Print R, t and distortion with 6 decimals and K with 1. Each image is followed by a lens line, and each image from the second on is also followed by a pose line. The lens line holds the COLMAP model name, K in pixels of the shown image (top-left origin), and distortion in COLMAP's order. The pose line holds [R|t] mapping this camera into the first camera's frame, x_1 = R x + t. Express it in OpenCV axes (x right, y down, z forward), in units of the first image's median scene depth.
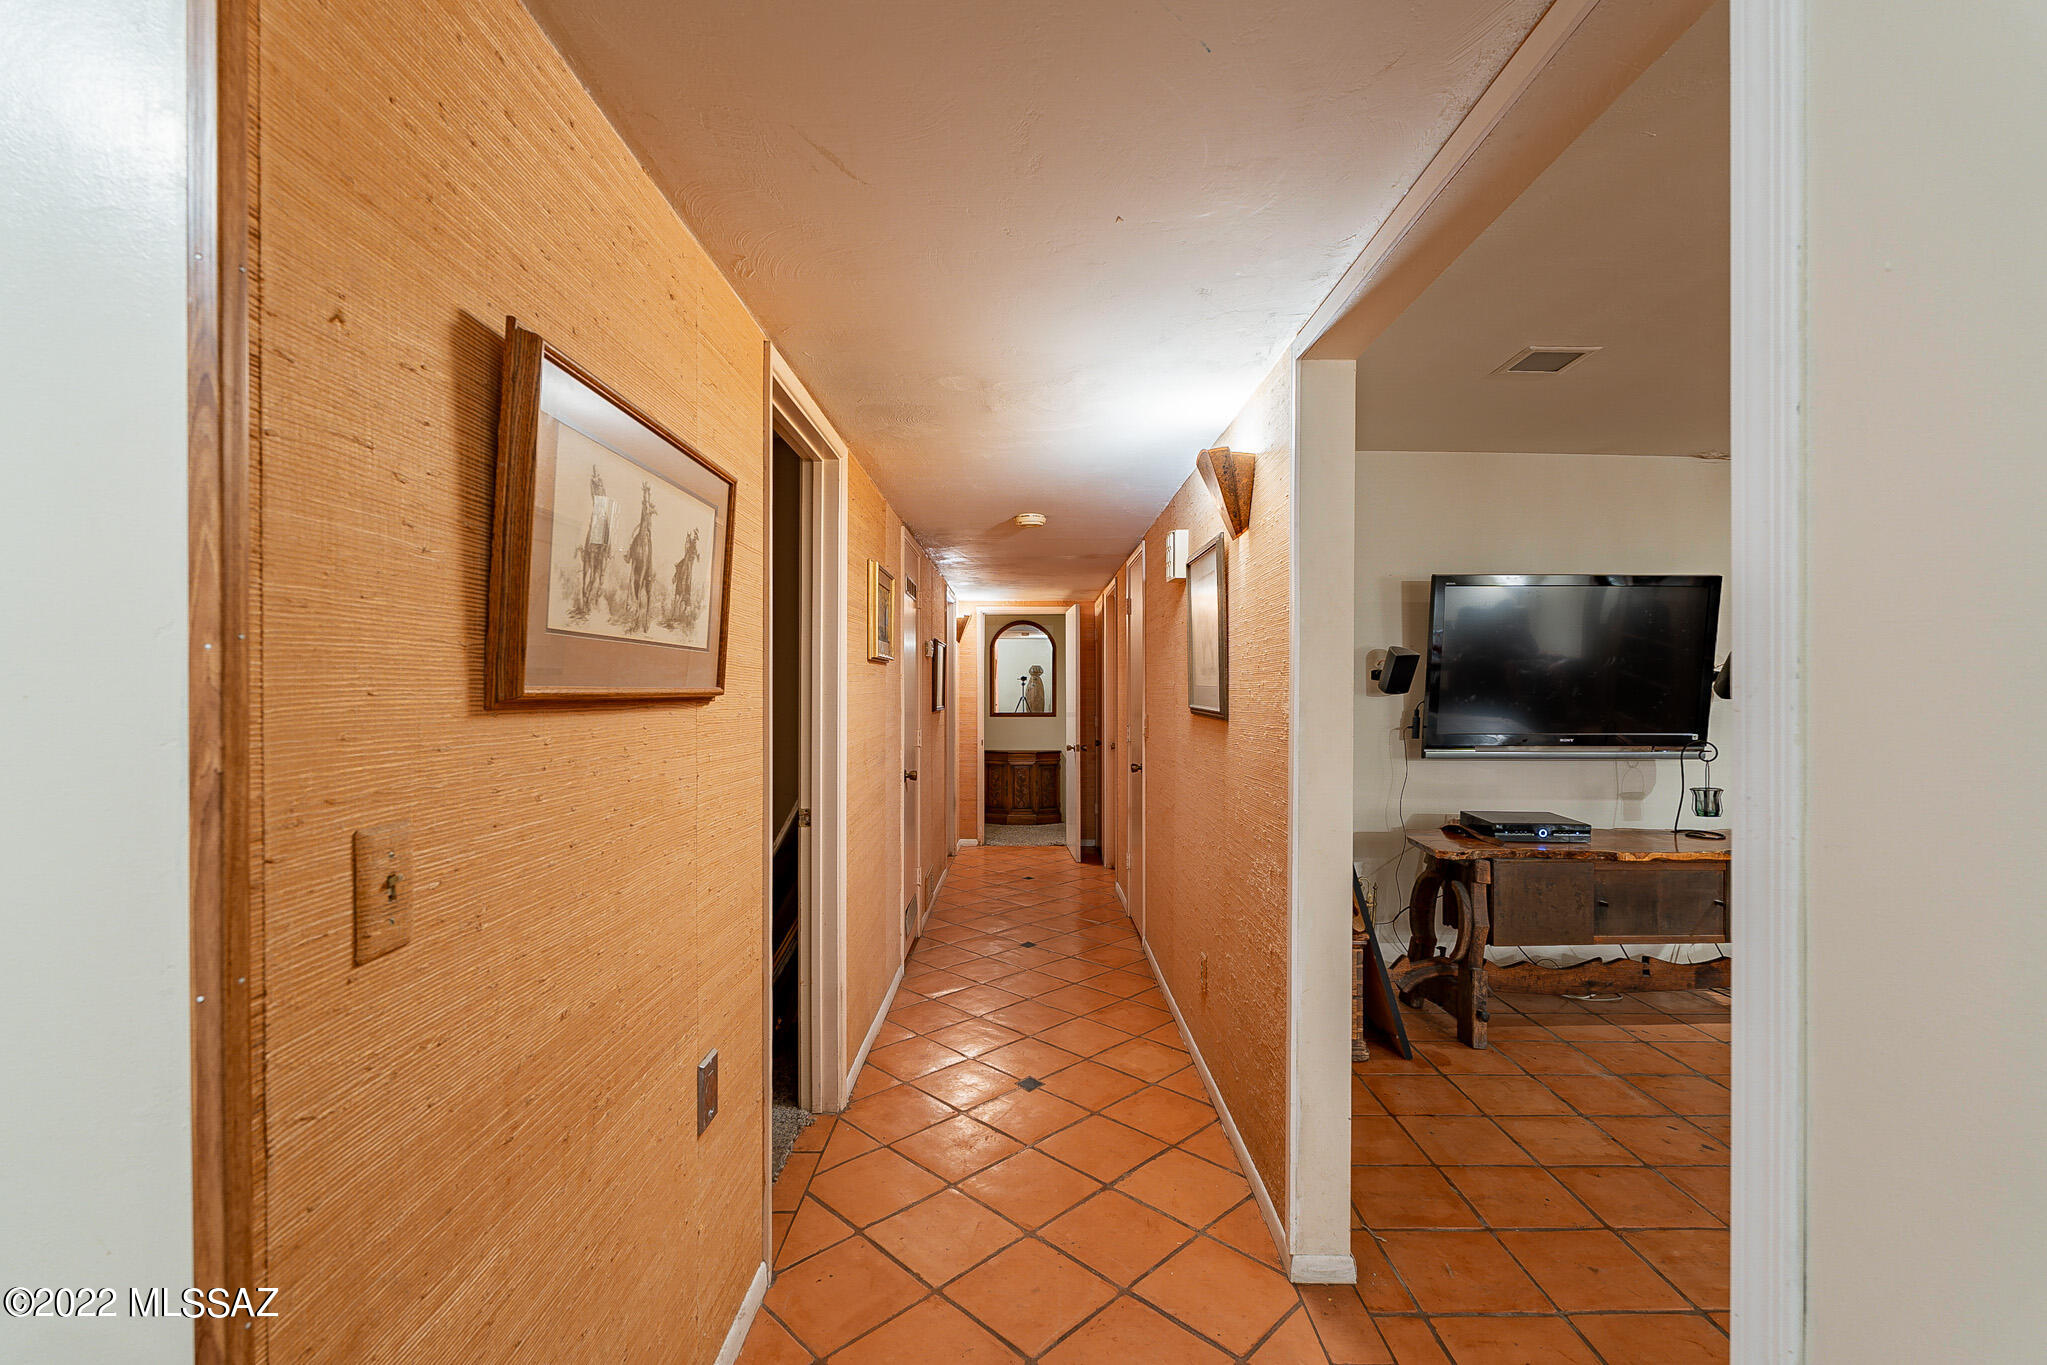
lens RADIAL K [[909.4, 0, 1027.2], [0, 909.4, 684.6], [0, 0, 1]] dist [-0.007139, 0.000233]
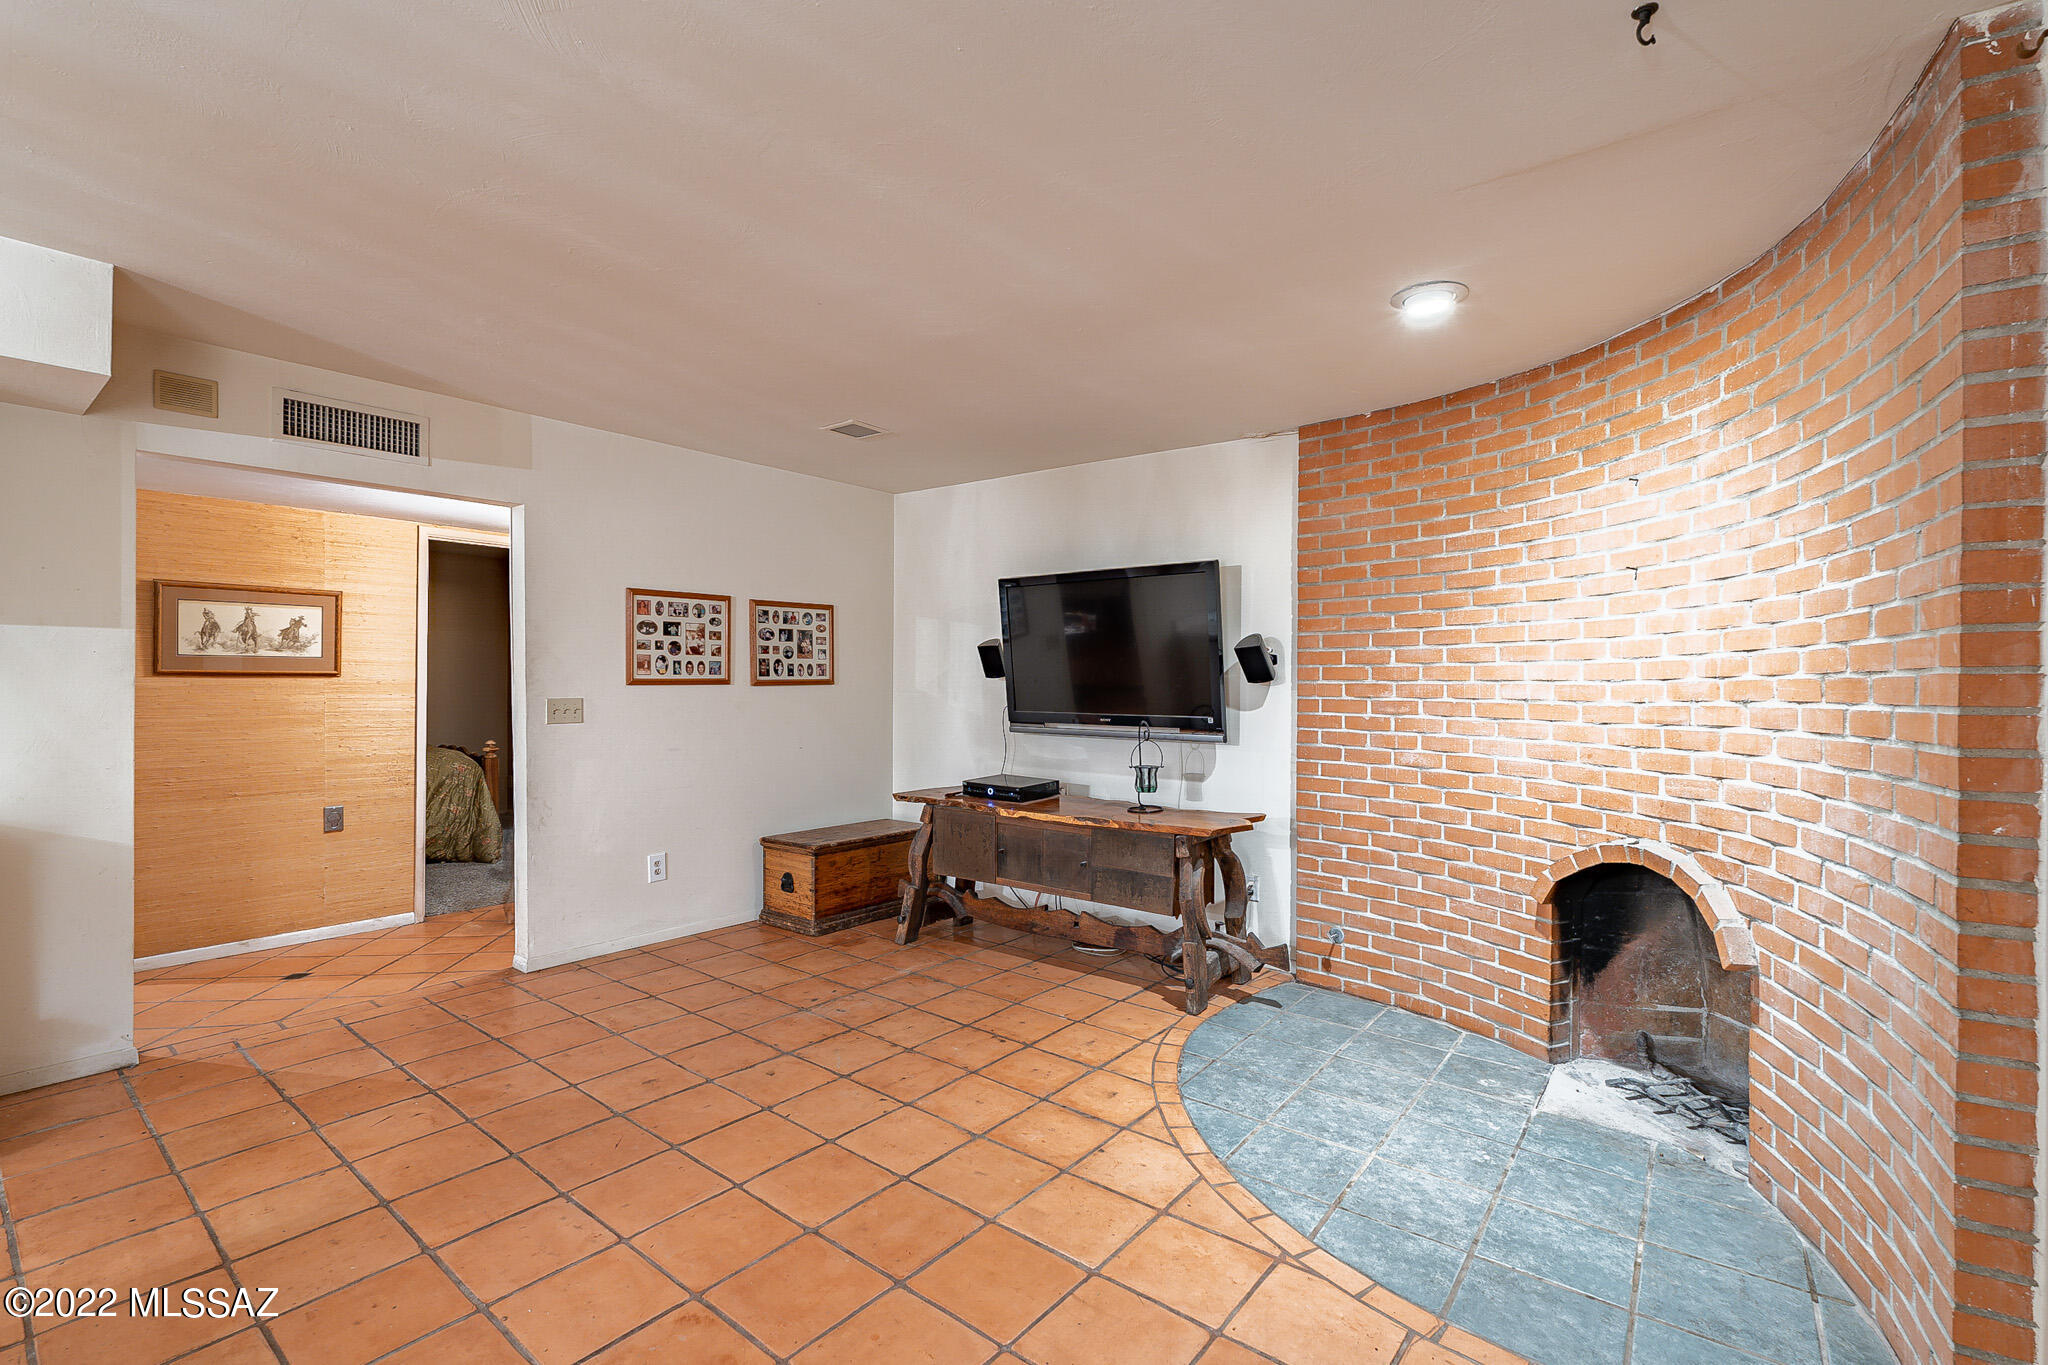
lens RADIAL K [[909.9, 0, 1010.7], [0, 909.9, 682.9], [0, 0, 1]] dist [-0.007139, 0.000233]
pose [[0.773311, 0.002695, -0.634021, 1.308271], [-0.001470, 0.999996, 0.002457, 0.015237], [0.634025, -0.000969, 0.773312, 0.078531]]
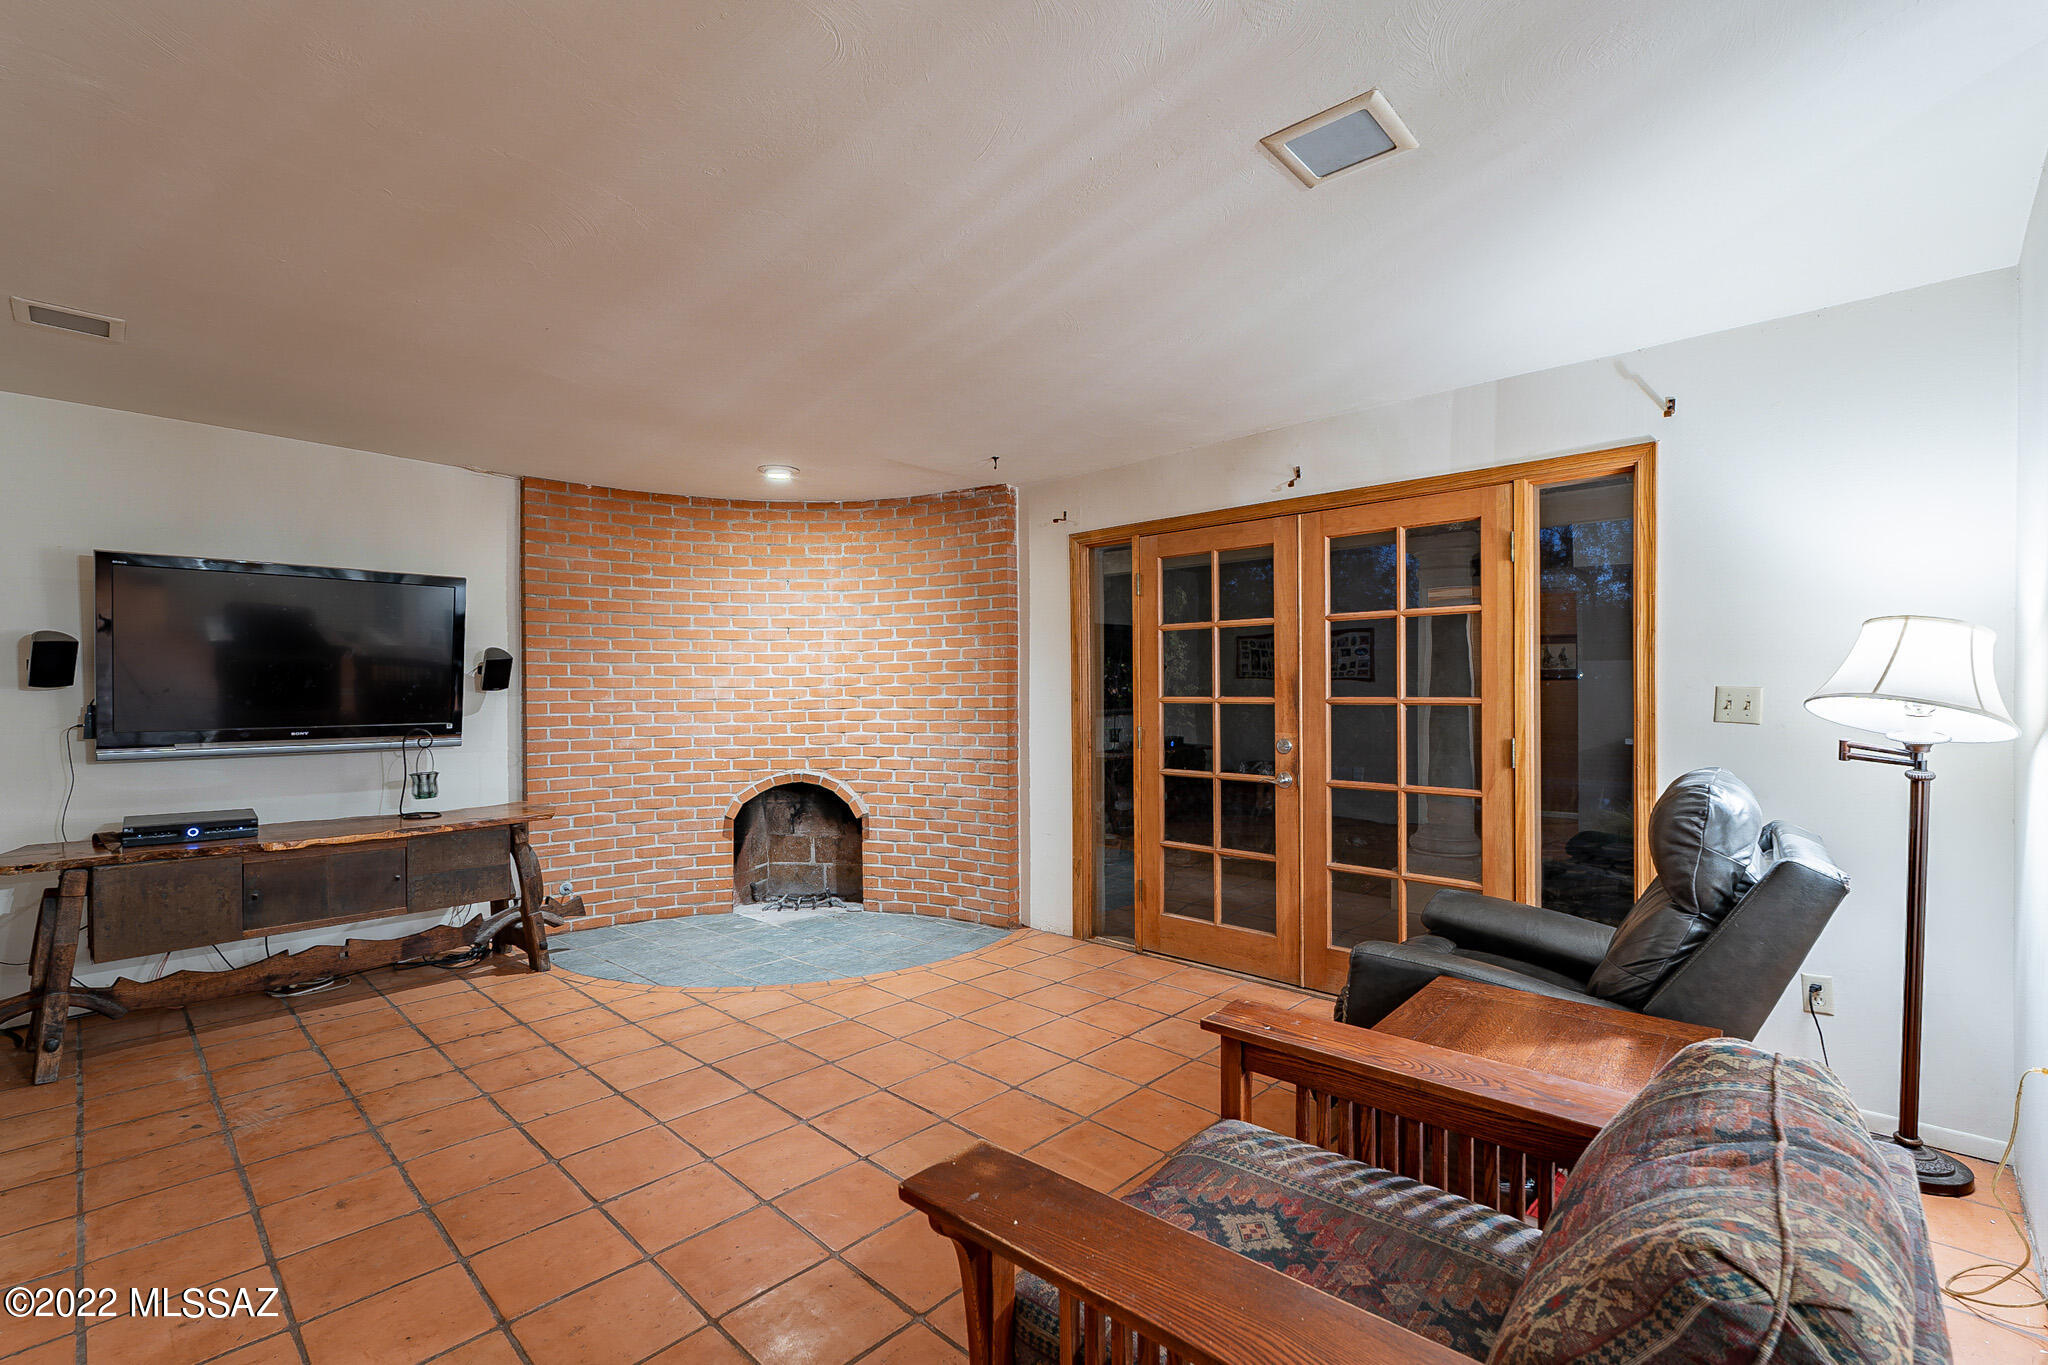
lens RADIAL K [[909.9, 0, 1016.1], [0, 909.9, 679.4], [0, 0, 1]] dist [-0.007139, 0.000233]
pose [[0.694906, 0.001917, 0.719098, 0.463487], [0.003737, 0.999973, -0.006277, 0.012793], [-0.719091, 0.007049, 0.694880, -0.261588]]
